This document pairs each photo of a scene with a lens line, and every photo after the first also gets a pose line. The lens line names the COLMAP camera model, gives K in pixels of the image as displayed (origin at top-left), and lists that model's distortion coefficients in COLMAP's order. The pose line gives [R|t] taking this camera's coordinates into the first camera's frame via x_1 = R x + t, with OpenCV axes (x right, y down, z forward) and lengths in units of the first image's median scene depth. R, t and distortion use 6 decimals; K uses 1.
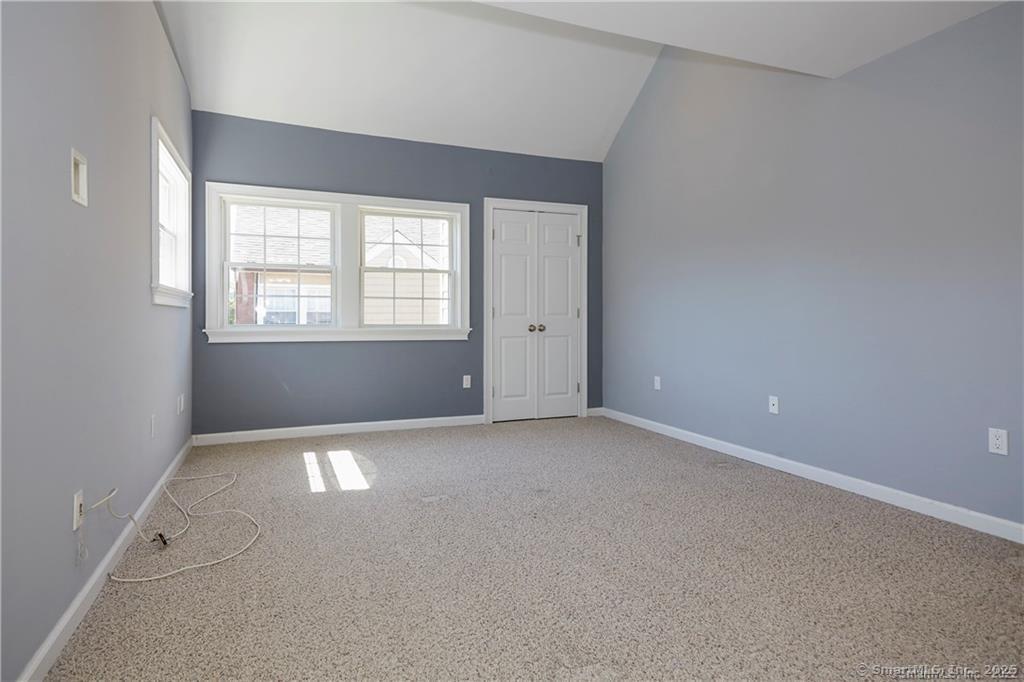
lens RADIAL K [[560.6, 0, 511.6], [0, 560.6, 312.8], [0, 0, 1]] dist [-0.000098, 0.000601]
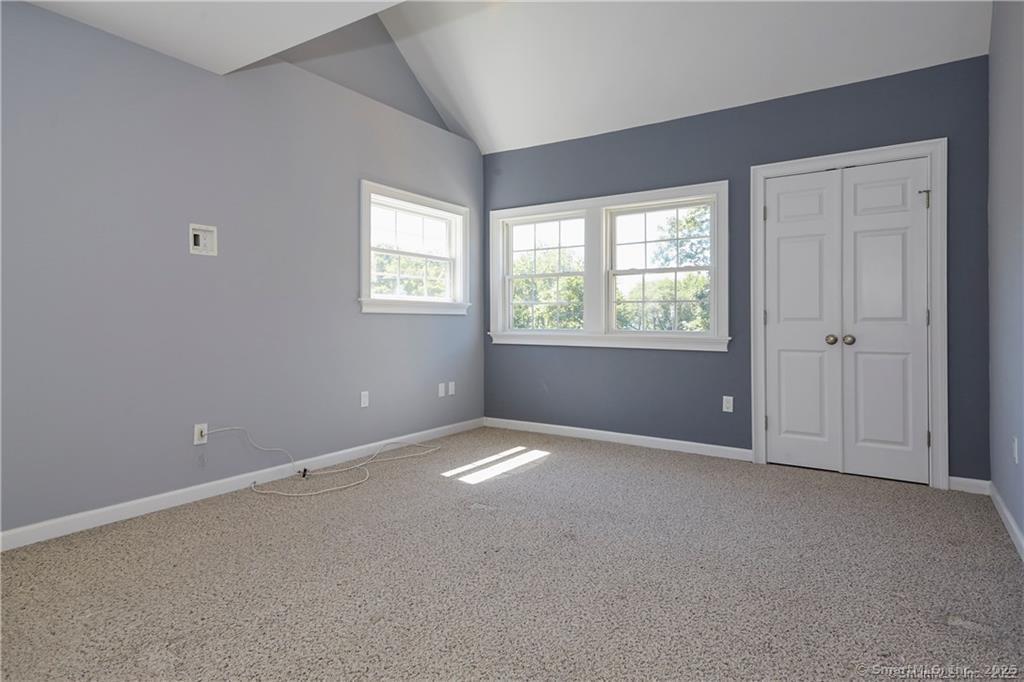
lens RADIAL K [[573.1, 0, 511.0], [0, 573.1, 321.2], [0, 0, 1]] dist [0.003830, 0.001829]
pose [[0.545059, -0.002257, -0.838395, 0.438210], [0.000862, 0.999997, -0.002132, 0.006724], [0.838397, 0.000439, 0.545059, 0.302847]]
